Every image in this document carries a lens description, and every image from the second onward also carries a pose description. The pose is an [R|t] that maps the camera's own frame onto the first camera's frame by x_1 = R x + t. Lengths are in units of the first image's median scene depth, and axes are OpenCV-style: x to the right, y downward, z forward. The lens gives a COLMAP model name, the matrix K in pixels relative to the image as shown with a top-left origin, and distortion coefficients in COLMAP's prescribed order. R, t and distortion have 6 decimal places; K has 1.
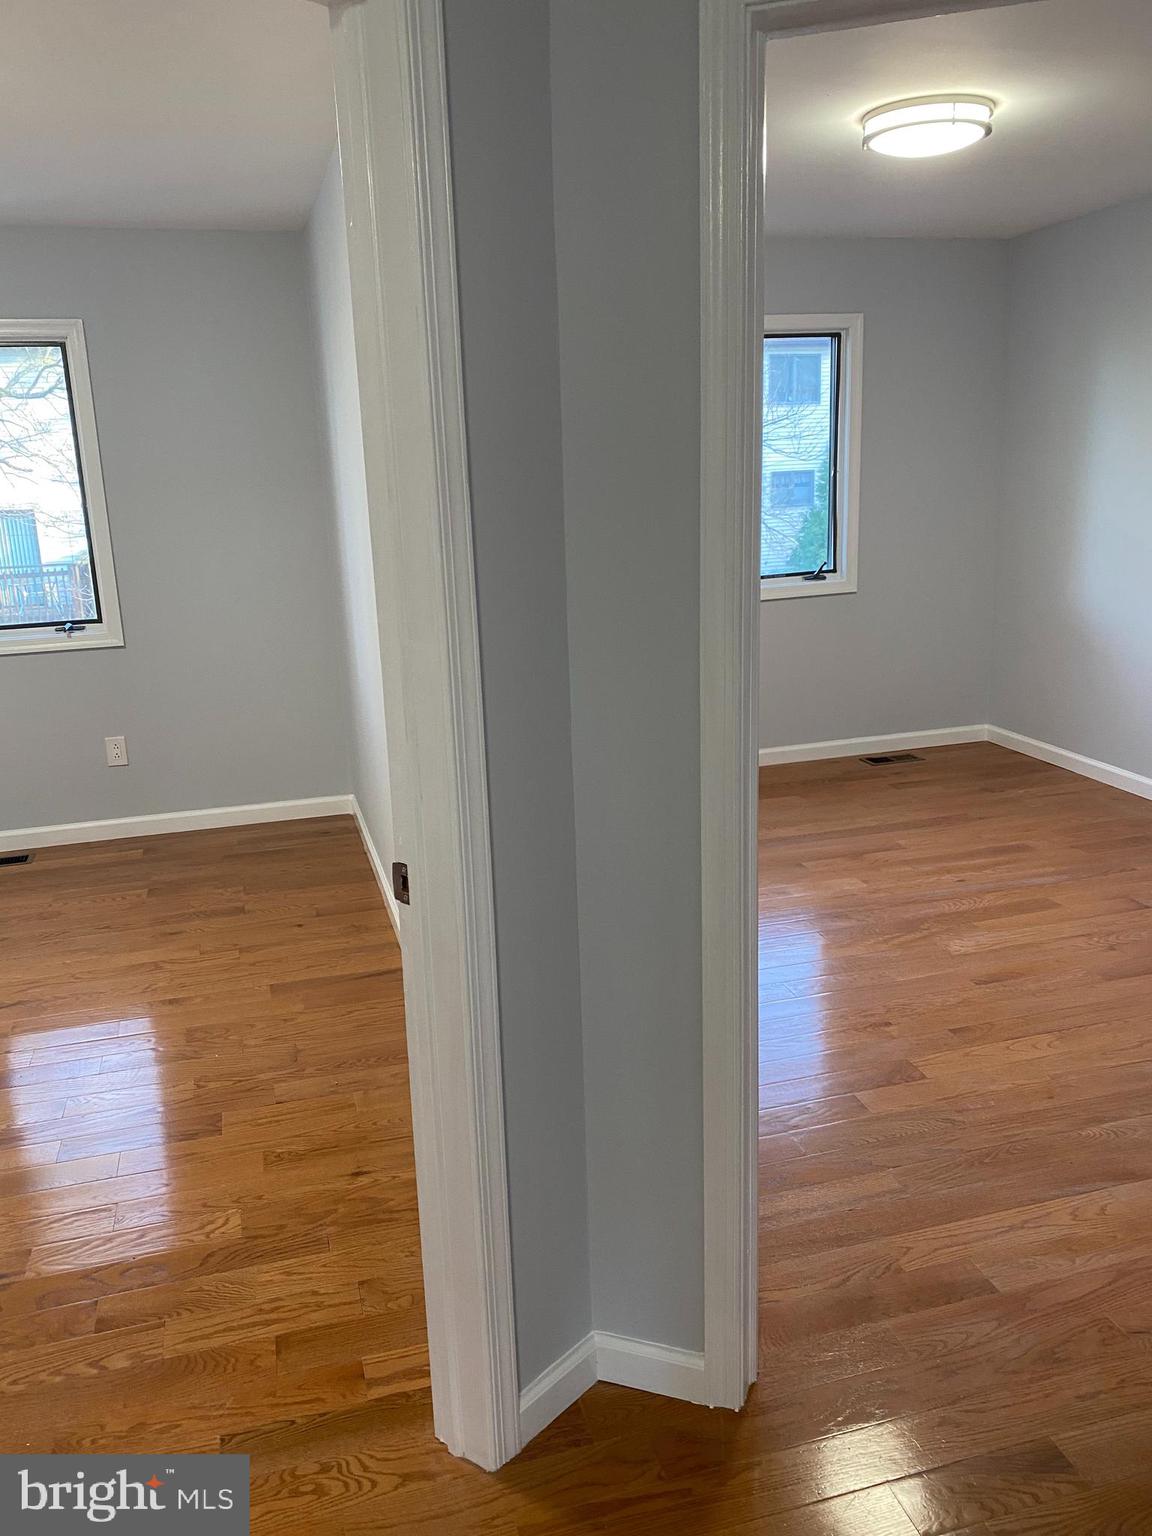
lens RADIAL K [[1195.0, 0, 571.7], [0, 1195.0, 765.5], [0, 0, 1]] dist [0.076292, -0.044044]
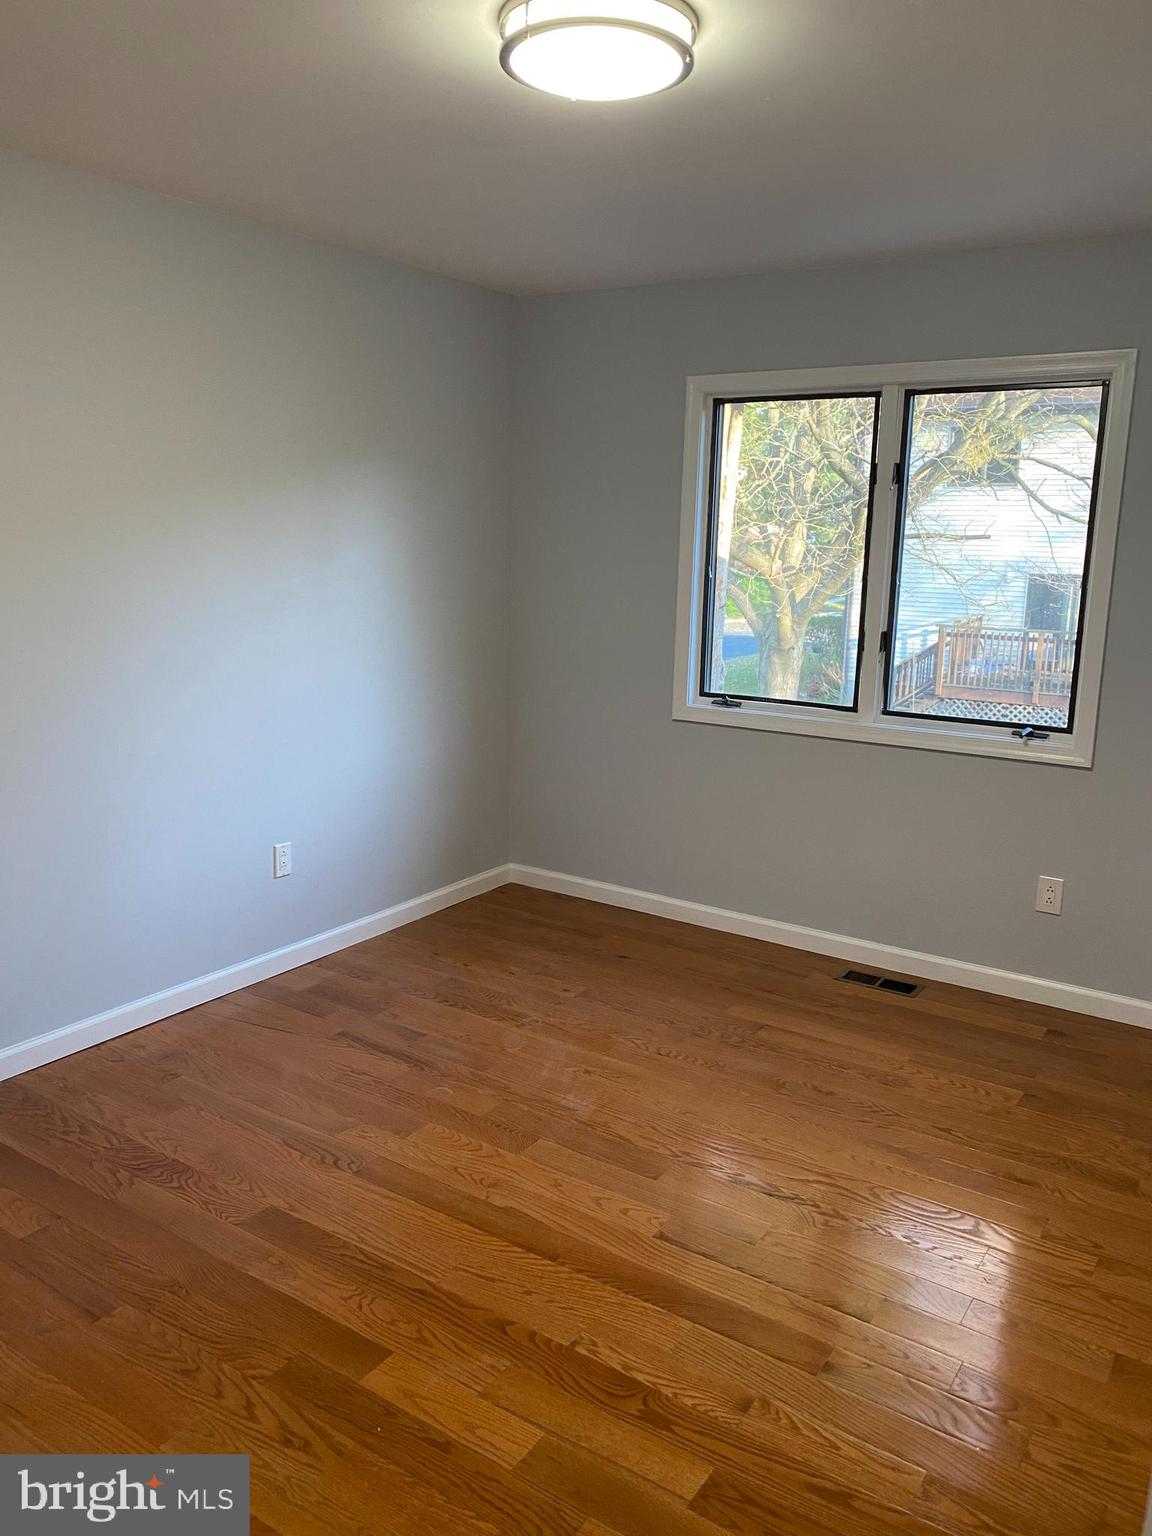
lens RADIAL K [[1195.0, 0, 573.2], [0, 1195.0, 768.8], [0, 0, 1]] dist [0.076292, -0.044044]
pose [[0.652679, 0.195672, -0.731931, -0.021557], [-0.235947, 0.970527, 0.049058, -0.061033], [0.719958, 0.140678, 0.679610, 0.248221]]
